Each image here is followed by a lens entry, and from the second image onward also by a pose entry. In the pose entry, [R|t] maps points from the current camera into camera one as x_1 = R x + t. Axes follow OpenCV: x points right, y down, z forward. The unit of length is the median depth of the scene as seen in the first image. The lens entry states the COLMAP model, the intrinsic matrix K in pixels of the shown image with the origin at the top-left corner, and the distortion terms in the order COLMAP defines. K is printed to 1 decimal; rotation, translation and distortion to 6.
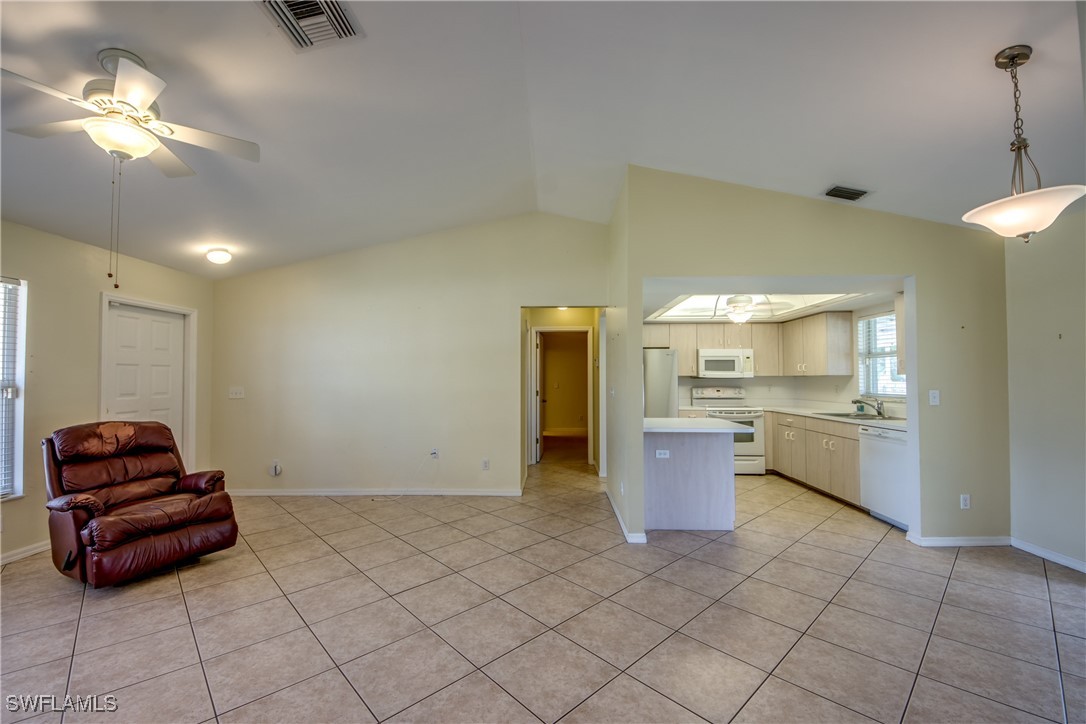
lens RADIAL K [[440.0, 0, 544.3], [0, 440.0, 366.9], [0, 0, 1]] dist [0.023840, -0.020757]
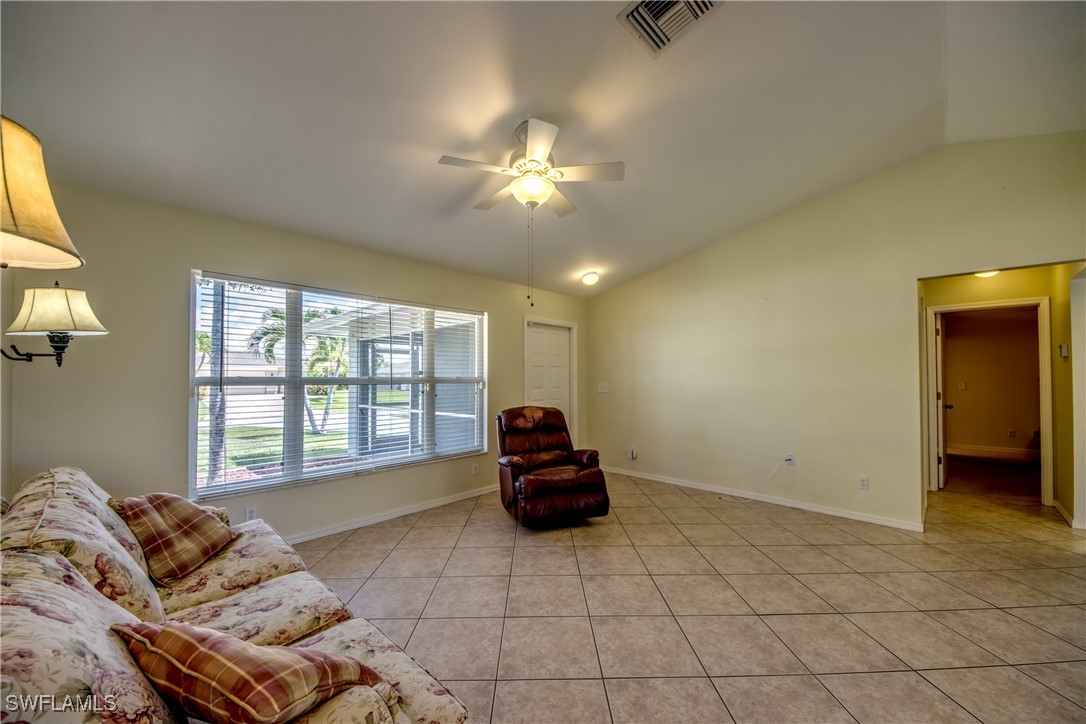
lens RADIAL K [[414.2, 0, 543.0], [0, 414.2, 362.0], [0, 0, 1]] dist [0.038634, -0.021649]
pose [[0.736914, -0.025949, -0.675488, -0.054065], [0.017478, 0.999660, -0.019335, 0.008844], [0.675761, 0.002442, 0.737117, 0.051786]]
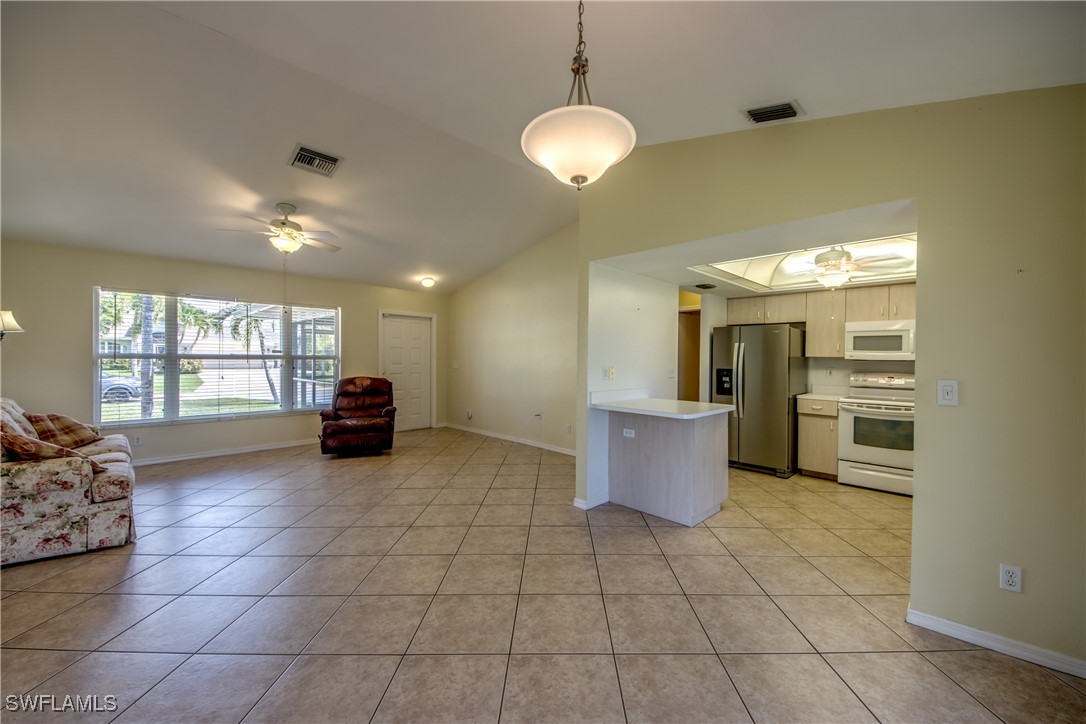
lens RADIAL K [[431.7, 0, 566.1], [0, 431.7, 359.4], [0, 0, 1]] dist [0.032523, -0.015757]
pose [[0.731037, 0.012910, -0.682215, 0.842046], [0.005625, 0.999673, 0.024945, 0.004381], [0.682314, -0.022073, 0.730726, 0.187170]]
